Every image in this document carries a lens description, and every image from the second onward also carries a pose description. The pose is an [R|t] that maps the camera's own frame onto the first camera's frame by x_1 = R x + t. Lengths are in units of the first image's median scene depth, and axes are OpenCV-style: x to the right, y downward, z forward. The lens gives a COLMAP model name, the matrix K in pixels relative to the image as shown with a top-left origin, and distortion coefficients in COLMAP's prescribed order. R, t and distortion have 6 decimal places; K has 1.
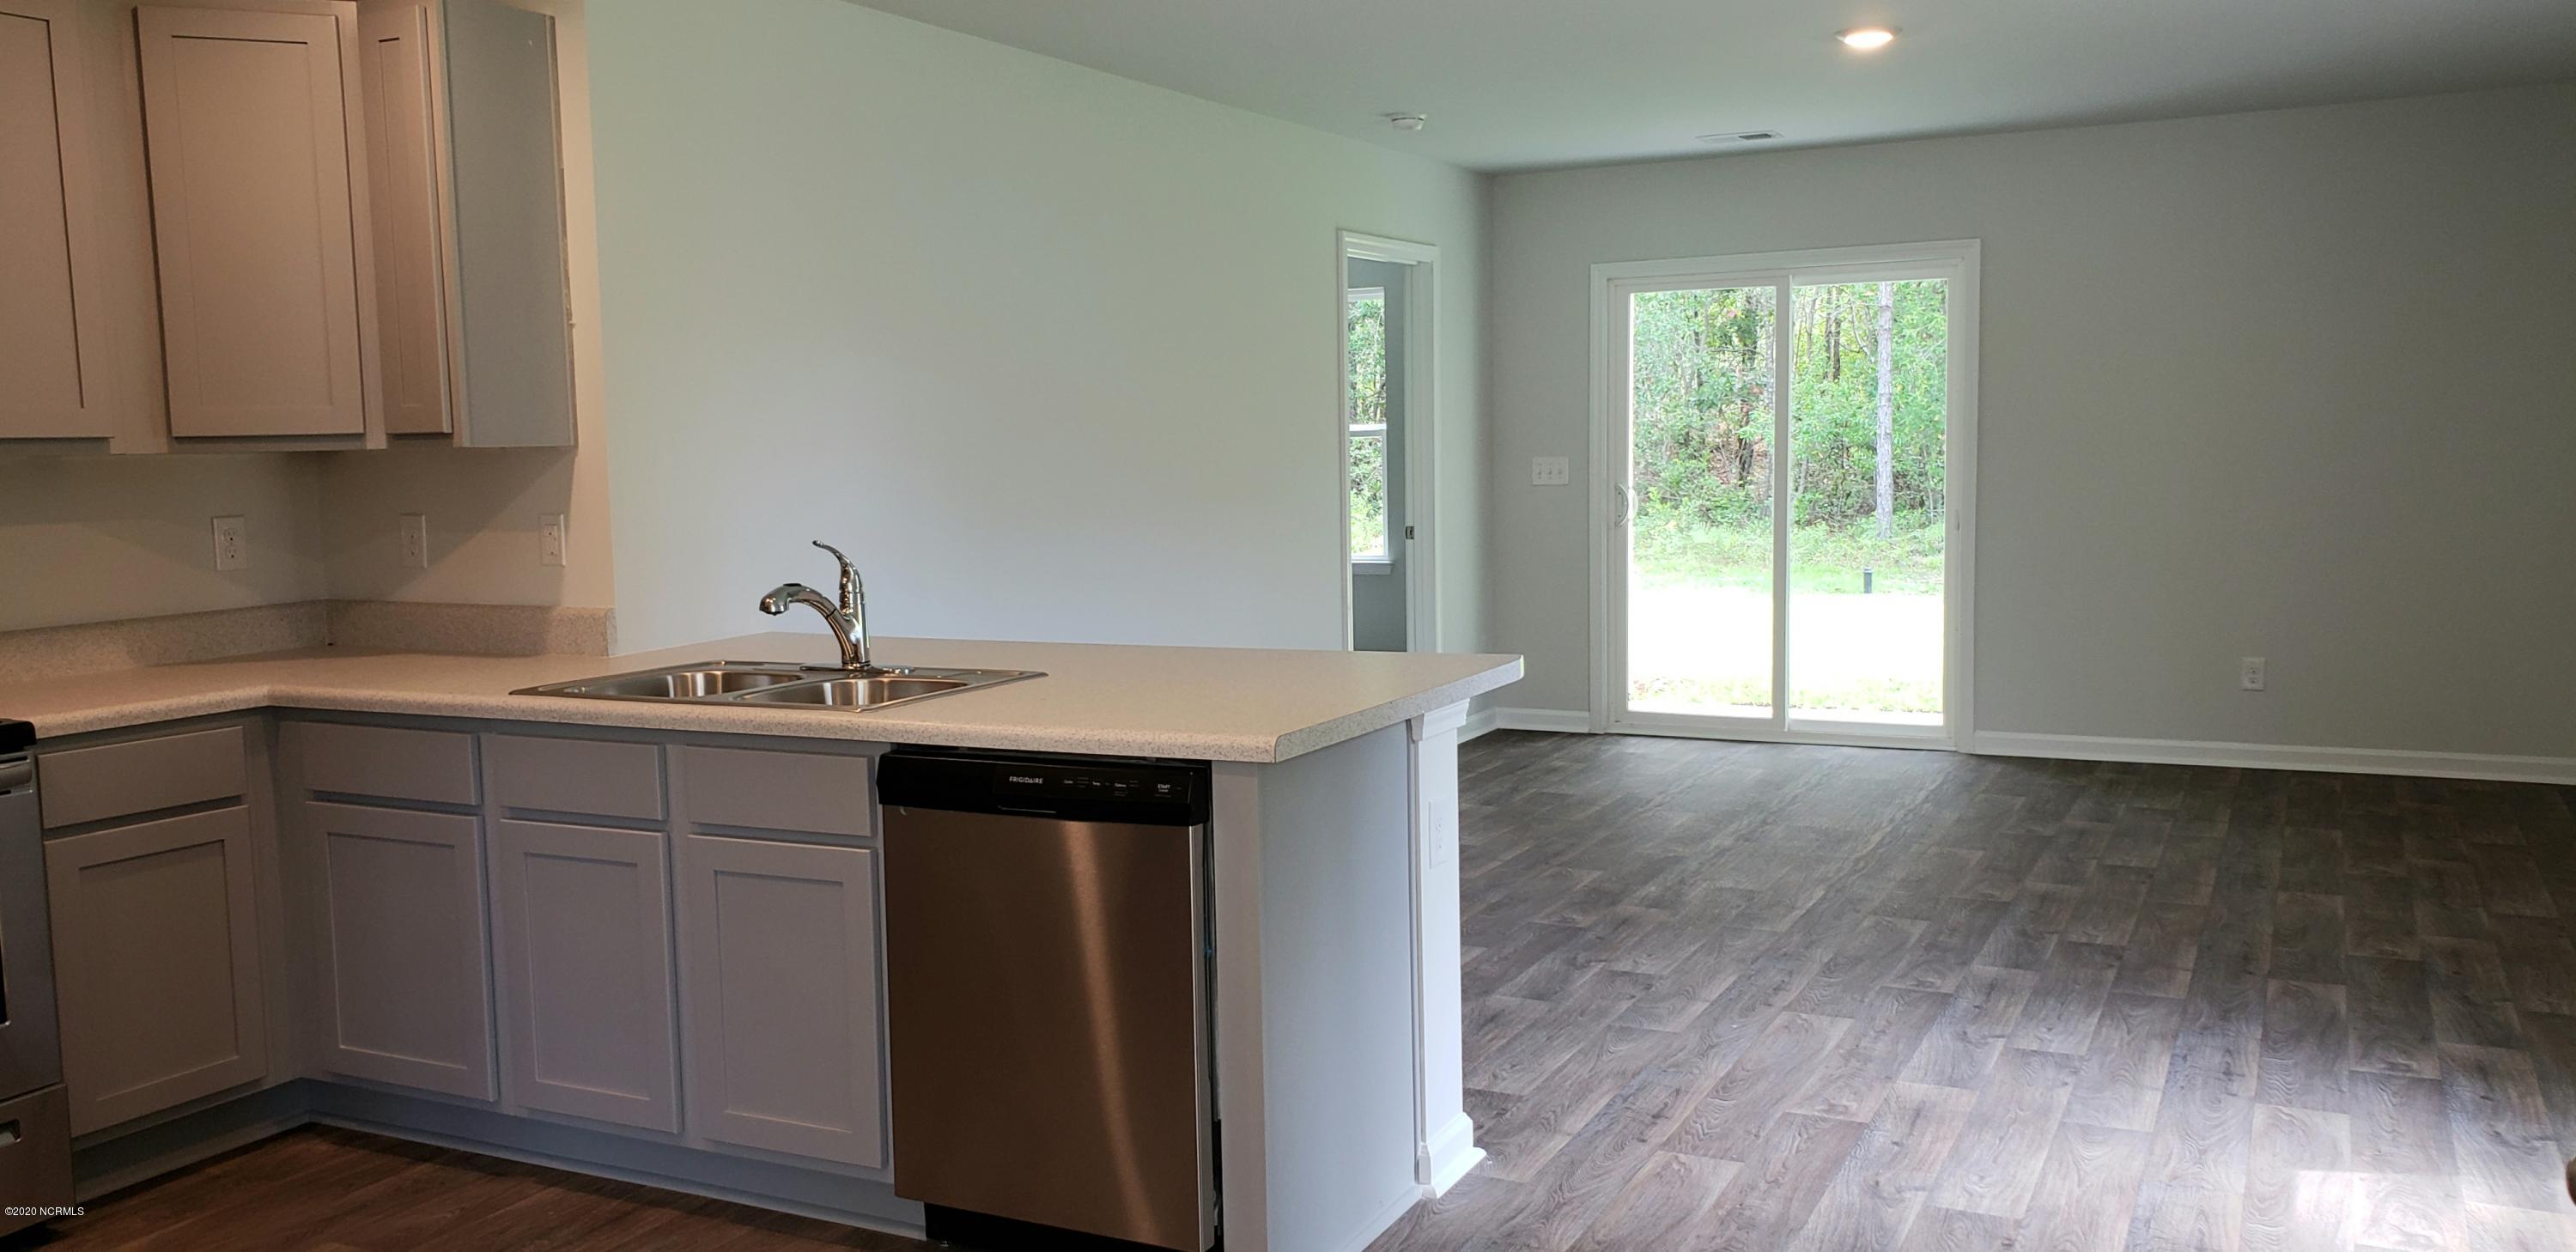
lens RADIAL K [[2049.2, 0, 1288.0], [0, 2049.2, 626.0], [0, 0, 1]] dist [0.034773, -0.000131]
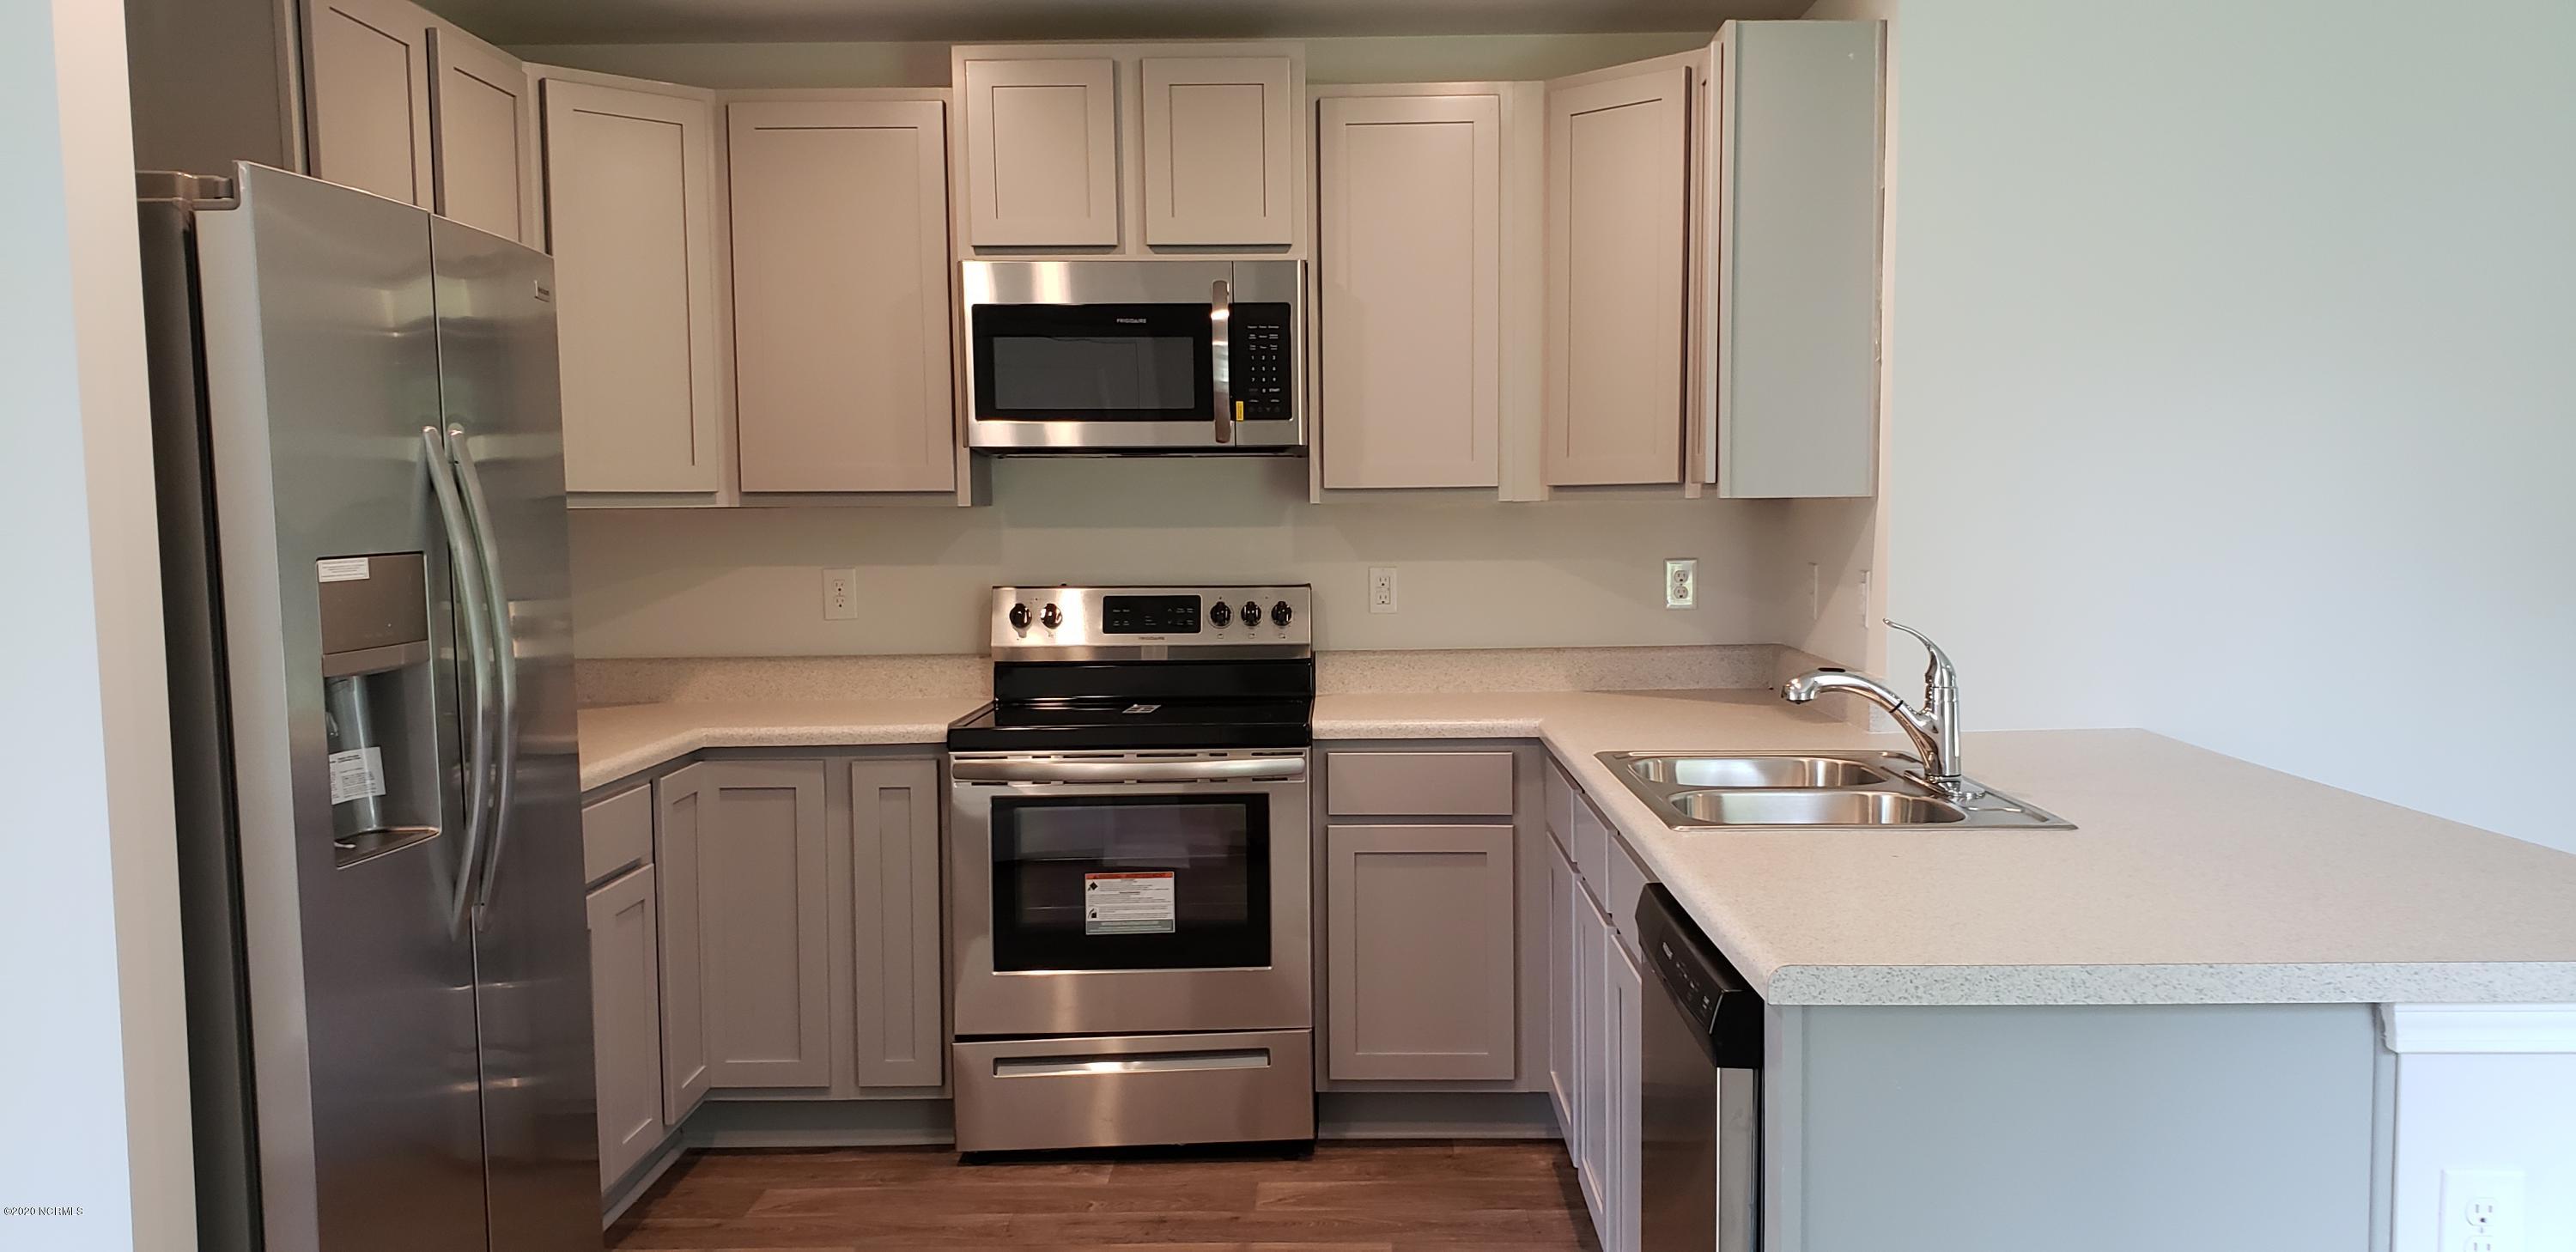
lens RADIAL K [[1986.2, 0, 1282.0], [0, 1986.2, 657.2], [0, 0, 1]] dist [0.222448, -0.592297]
pose [[0.452903, 0.088087, -0.887197, 0.348802], [-0.086201, 0.994772, 0.054763, -0.046358], [0.887383, 0.051675, 0.458128, 0.395988]]
